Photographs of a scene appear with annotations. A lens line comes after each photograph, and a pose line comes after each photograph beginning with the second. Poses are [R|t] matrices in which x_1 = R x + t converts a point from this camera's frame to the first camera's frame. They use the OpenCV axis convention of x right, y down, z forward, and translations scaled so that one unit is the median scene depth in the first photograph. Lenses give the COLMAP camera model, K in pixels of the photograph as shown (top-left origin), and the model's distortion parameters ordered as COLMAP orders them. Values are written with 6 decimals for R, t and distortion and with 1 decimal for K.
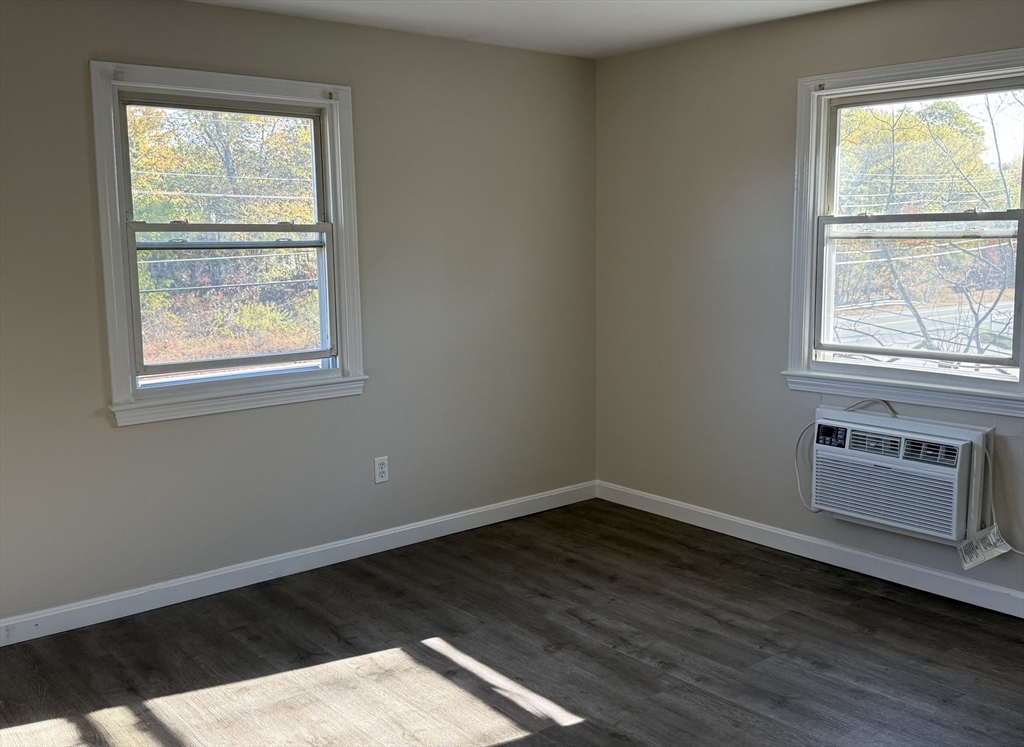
lens RADIAL K [[1023.0, 0, 531.9], [0, 1023.0, 356.1], [0, 0, 1]] dist [0.041729, 0.000000]
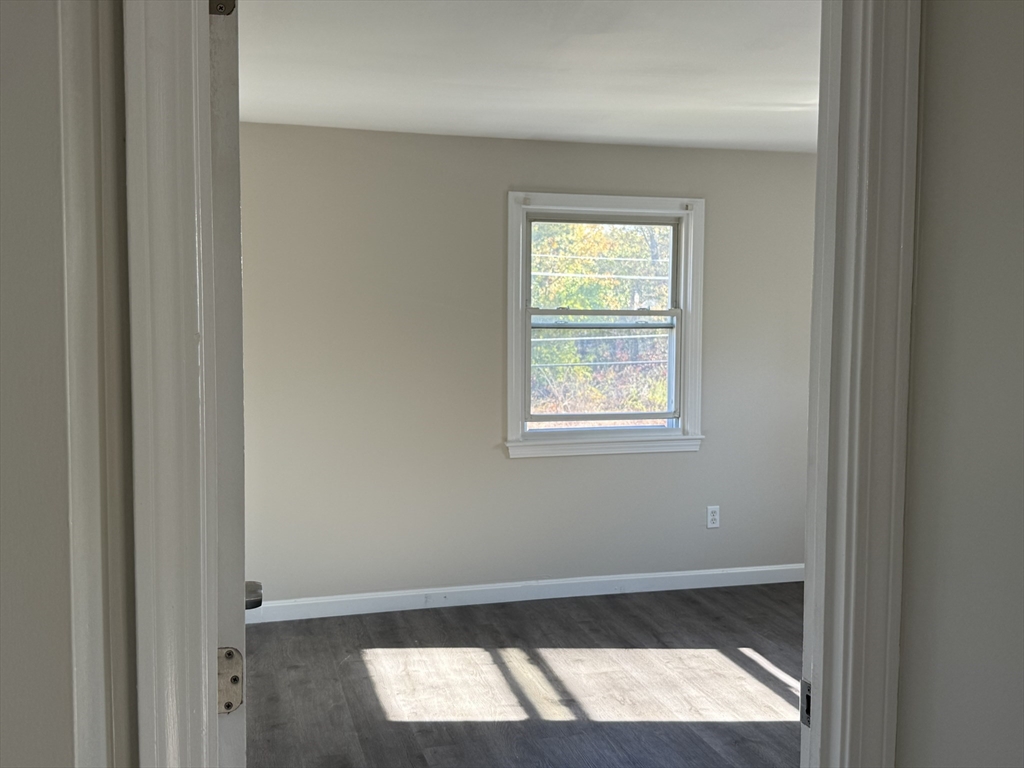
lens RADIAL K [[1033.6, 0, 512.3], [0, 1033.6, 379.2], [0, 0, 1]] dist [0.080823, 0.000000]
pose [[0.911783, 0.043976, -0.408310, 0.131158], [-0.066955, 0.996865, -0.042150, 0.019624], [0.405177, 0.065770, 0.911870, -0.210289]]
